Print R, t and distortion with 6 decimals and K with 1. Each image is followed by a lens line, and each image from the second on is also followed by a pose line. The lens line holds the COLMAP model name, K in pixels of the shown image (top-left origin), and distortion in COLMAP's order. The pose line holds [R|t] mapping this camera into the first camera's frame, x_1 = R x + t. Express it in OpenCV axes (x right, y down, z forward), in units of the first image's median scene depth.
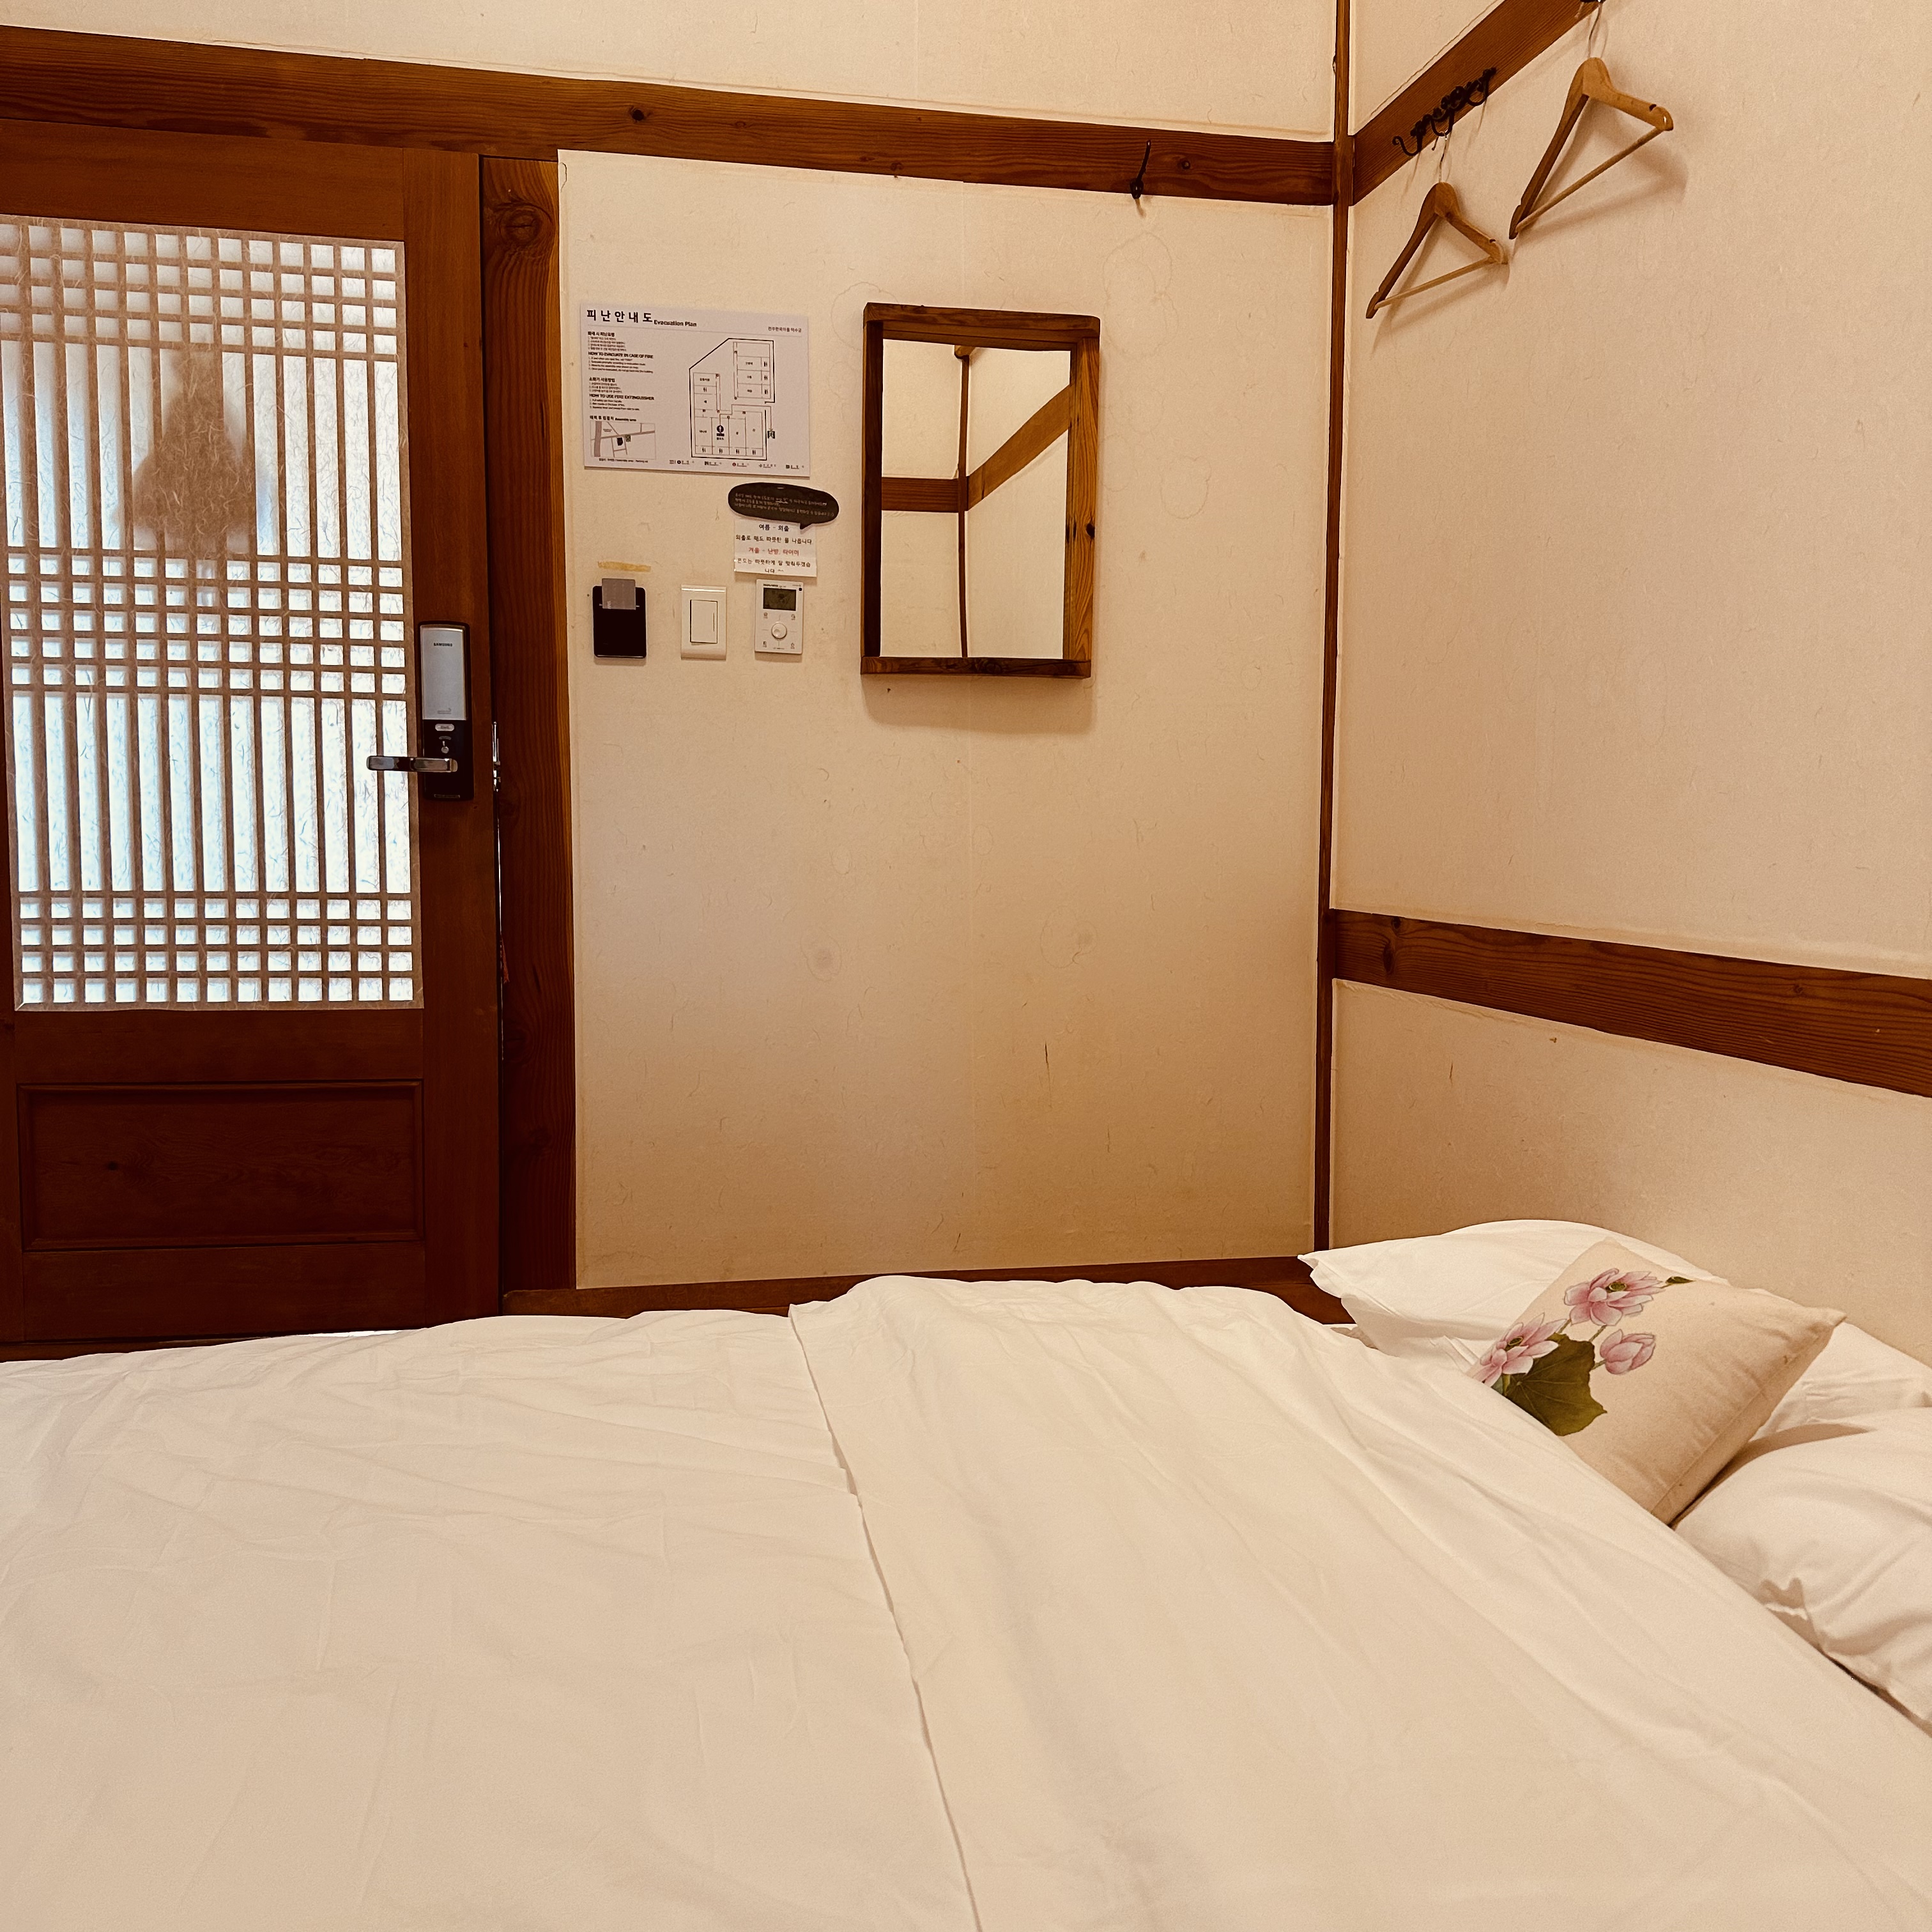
lens RADIAL K [[1766.2, 0, 985.0], [0, 1766.2, 979.0], [0, 0, 1]] dist [0.177577, -0.336621]
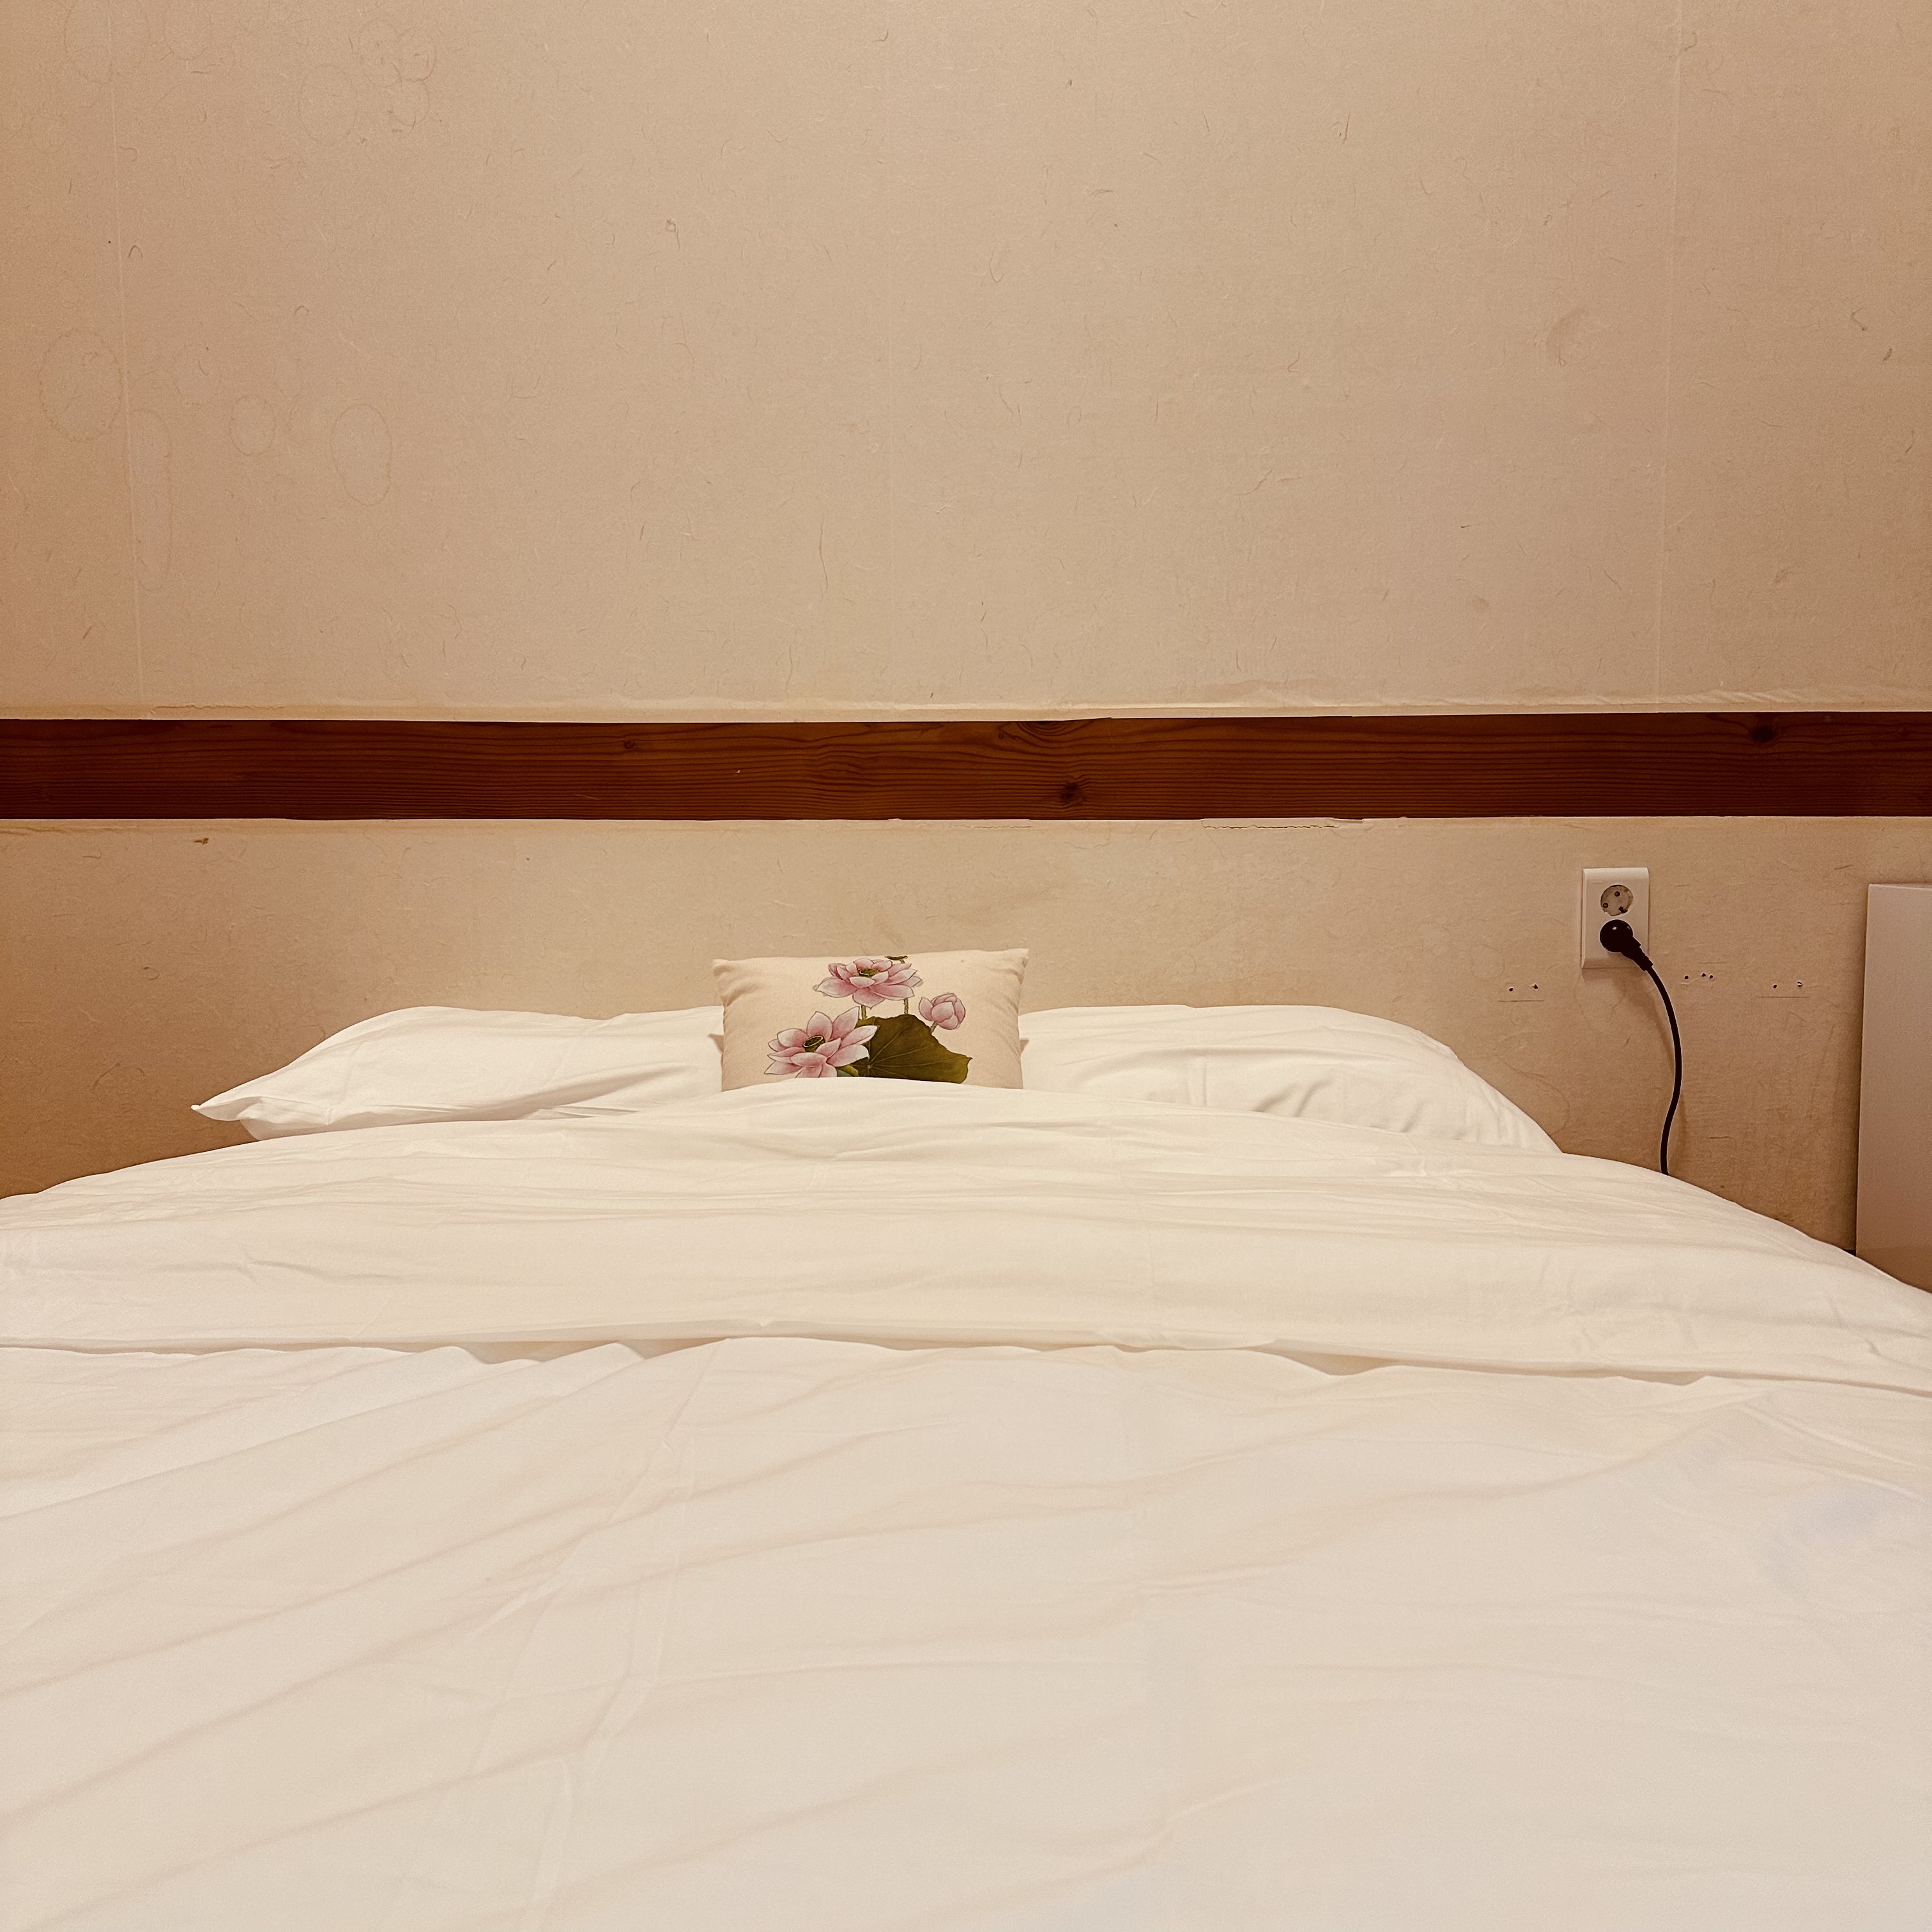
lens RADIAL K [[1775.7, 0, 957.9], [0, 1775.7, 972.6], [0, 0, 1]] dist [0.173689, -0.337177]
pose [[0.225979, -0.102527, 0.968722, -0.393581], [0.084155, 0.992783, 0.085443, 0.045822], [-0.970490, 0.062214, 0.232976, 0.385977]]
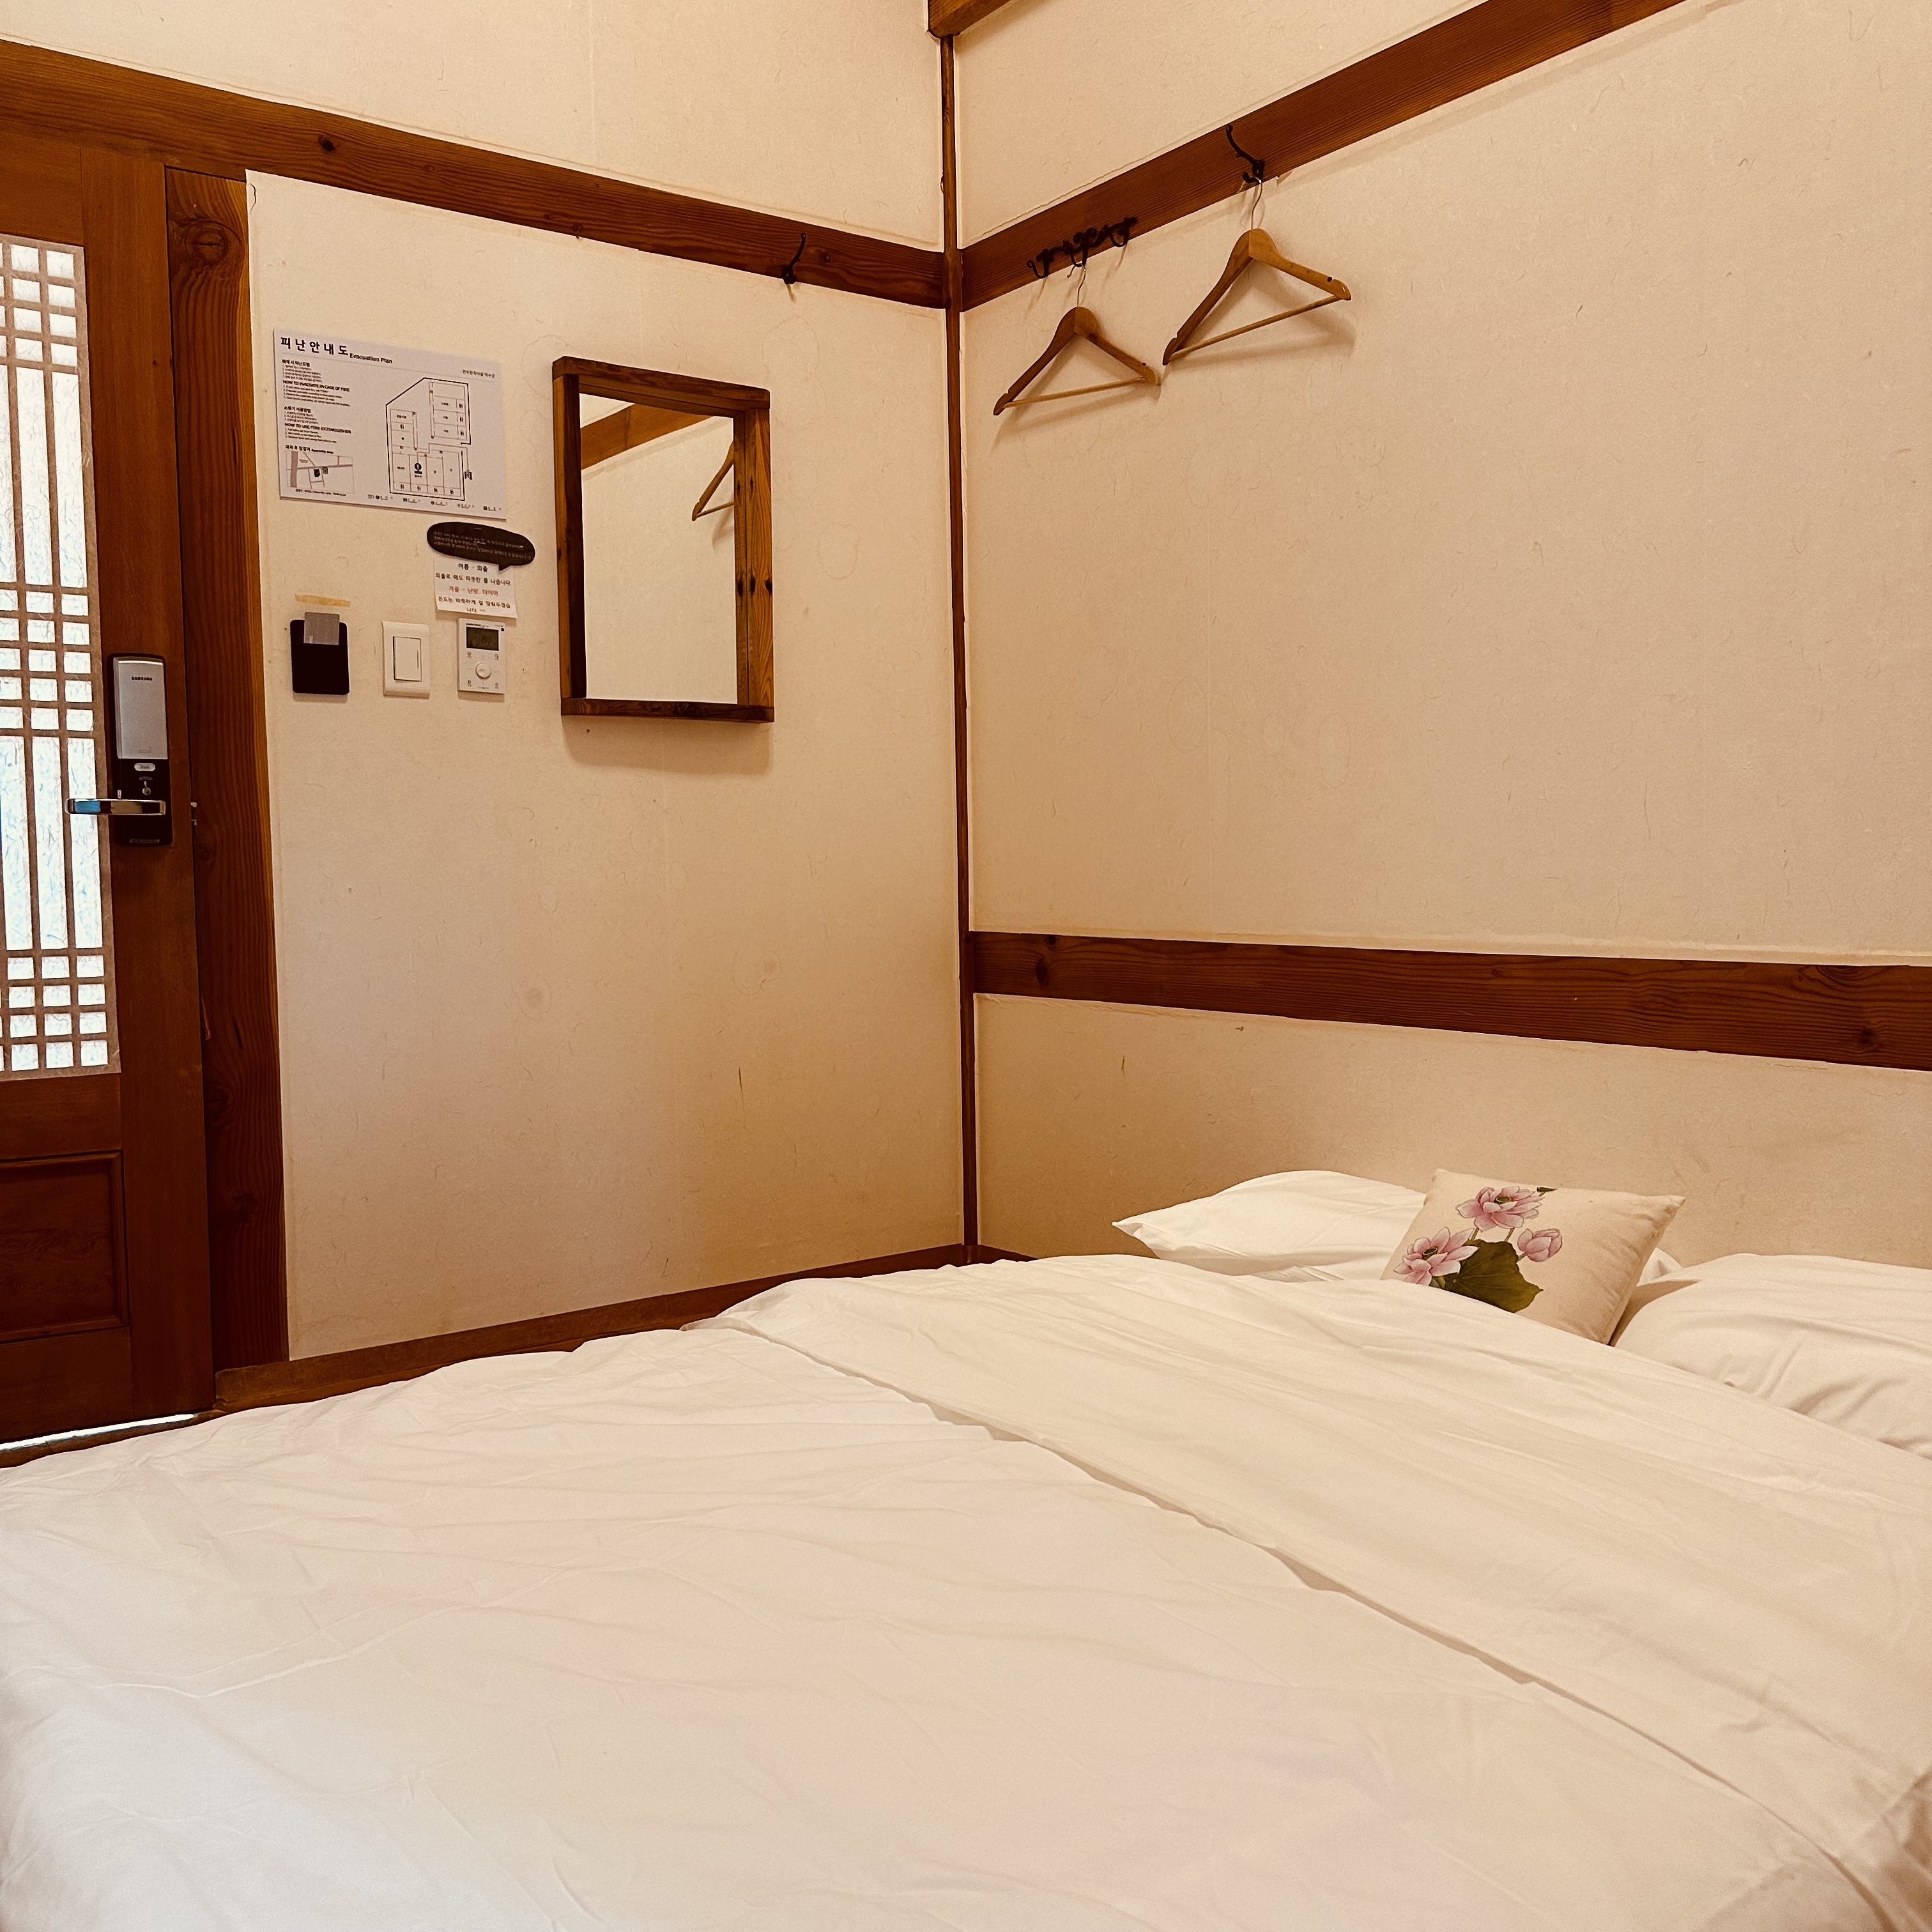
lens RADIAL K [[1775.7, 0, 957.9], [0, 1775.7, 972.6], [0, 0, 1]] dist [0.173689, -0.337177]
pose [[0.912441, -0.044833, 0.406745, -0.299662], [0.054733, 0.998420, -0.012731, 0.000740], [-0.405532, 0.033879, 0.913453, -0.022743]]
